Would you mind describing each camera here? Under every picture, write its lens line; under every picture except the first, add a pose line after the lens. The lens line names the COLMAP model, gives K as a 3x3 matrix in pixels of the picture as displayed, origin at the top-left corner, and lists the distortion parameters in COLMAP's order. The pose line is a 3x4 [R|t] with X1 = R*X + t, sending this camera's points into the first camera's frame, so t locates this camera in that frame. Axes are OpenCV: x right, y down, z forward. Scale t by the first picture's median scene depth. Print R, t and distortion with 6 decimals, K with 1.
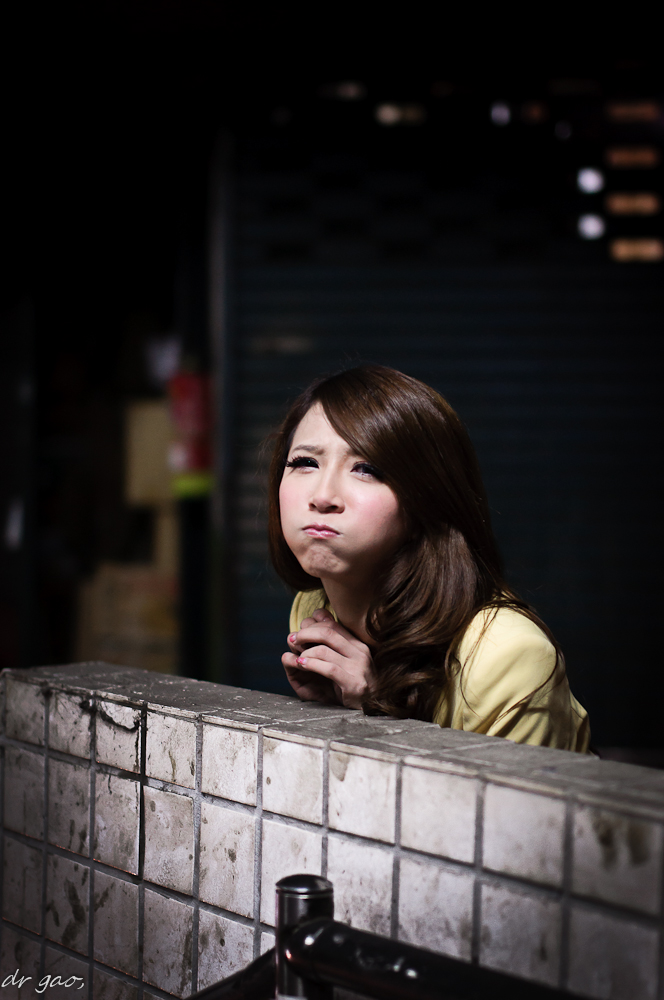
lens RADIAL K [[2093.0, 0, 332.7], [0, 2093.0, 483.1], [0, 0, 1]] dist [-0.074347, -0.382946]
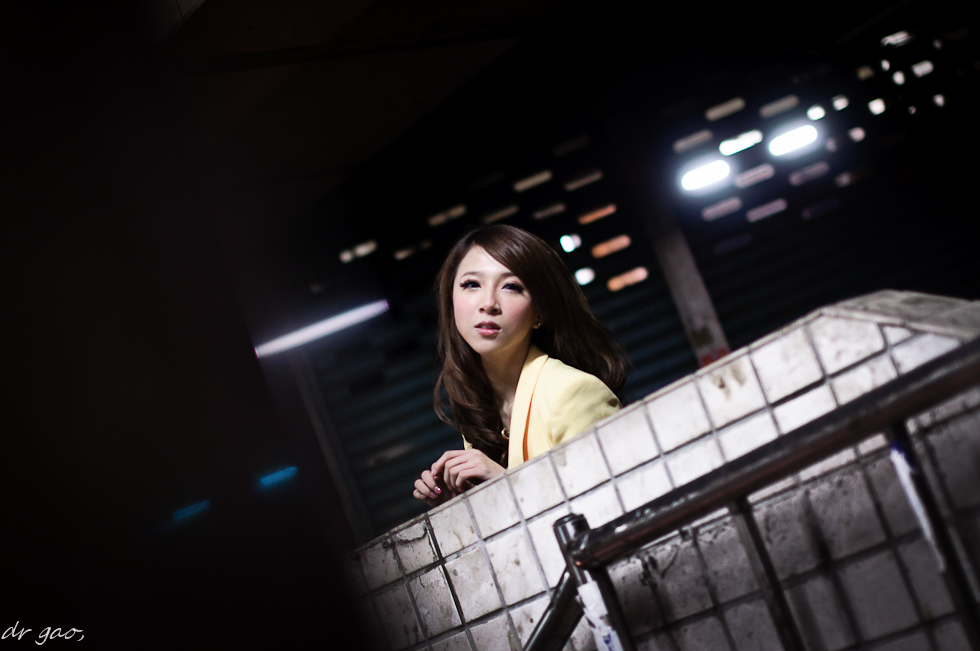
lens RADIAL K [[2051.1, 0, 490.0], [0, 2051.1, 325.5], [0, 0, 1]] dist [-0.074347, -0.382946]
pose [[0.932013, -0.350746, 0.091260, -0.137056], [0.361653, 0.916477, -0.171104, 0.257054], [-0.023624, 0.192476, 0.981017, -0.497015]]
